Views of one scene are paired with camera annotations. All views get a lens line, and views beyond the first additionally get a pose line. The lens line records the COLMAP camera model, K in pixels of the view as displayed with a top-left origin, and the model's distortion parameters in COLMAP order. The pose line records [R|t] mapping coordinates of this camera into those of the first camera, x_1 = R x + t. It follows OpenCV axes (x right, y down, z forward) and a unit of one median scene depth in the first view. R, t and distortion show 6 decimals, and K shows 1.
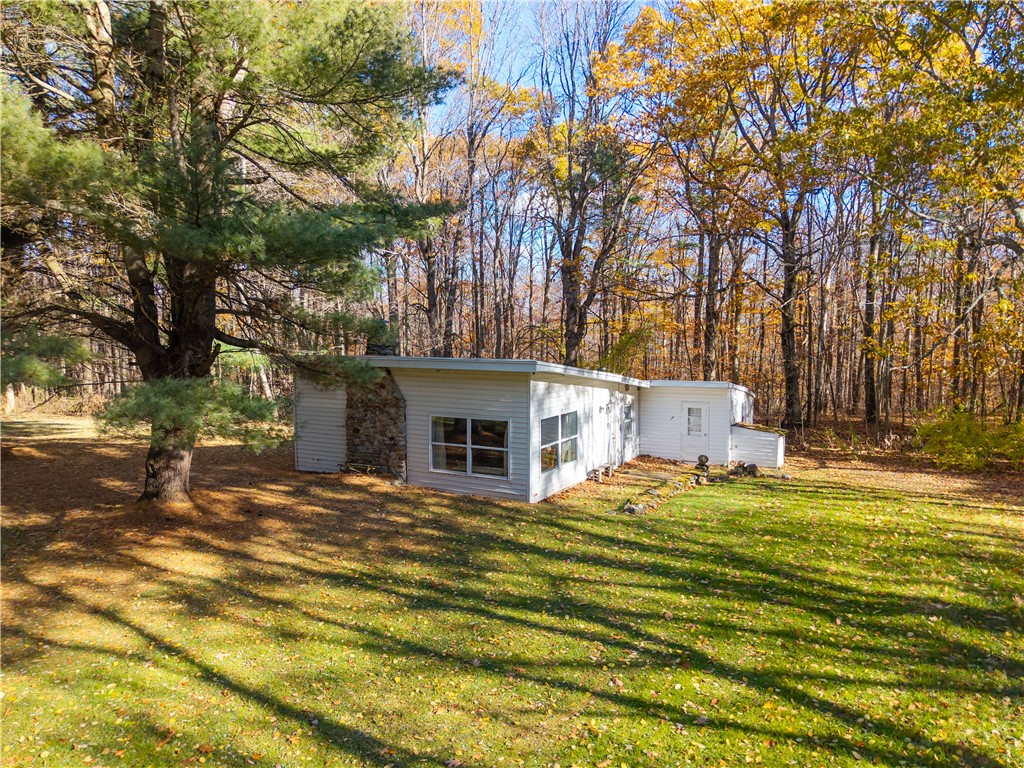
lens RADIAL K [[693.0, 0, 510.9], [0, 693.0, 383.3], [0, 0, 1]] dist [0.032163, -0.023691]
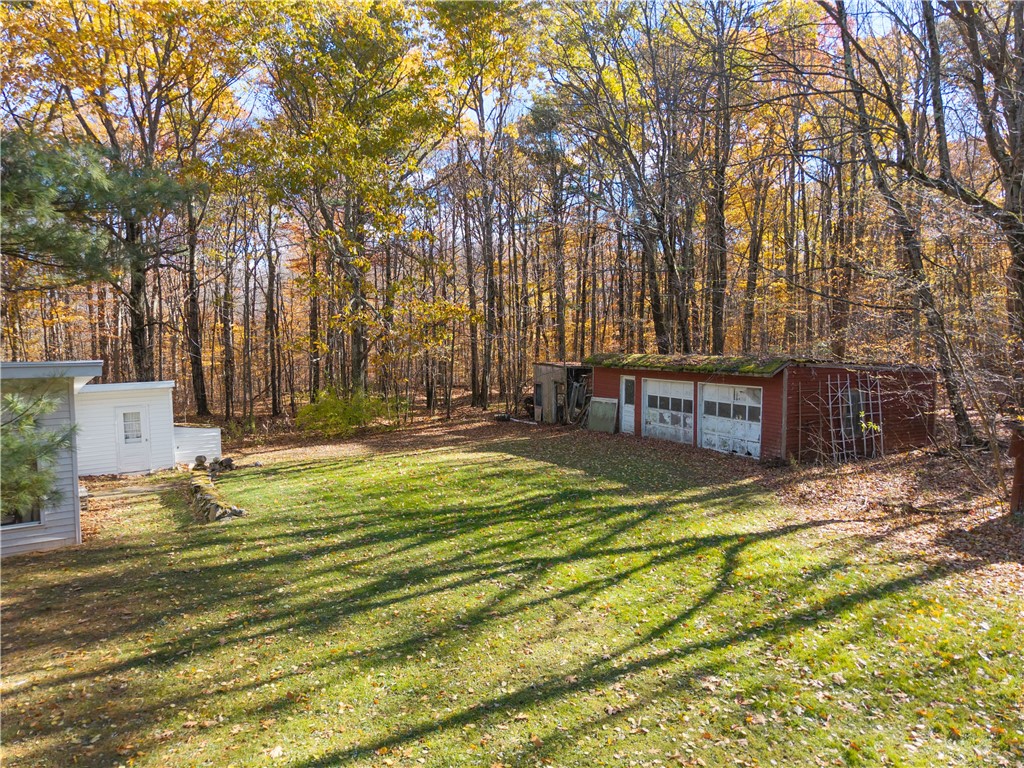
lens RADIAL K [[693.0, 0, 510.3], [0, 693.0, 383.2], [0, 0, 1]] dist [0.032163, -0.023691]
pose [[0.436330, -0.068884, 0.897146, -0.791744], [0.072865, 0.996496, 0.041073, -0.011106], [-0.896832, 0.047449, 0.439820, 0.362227]]
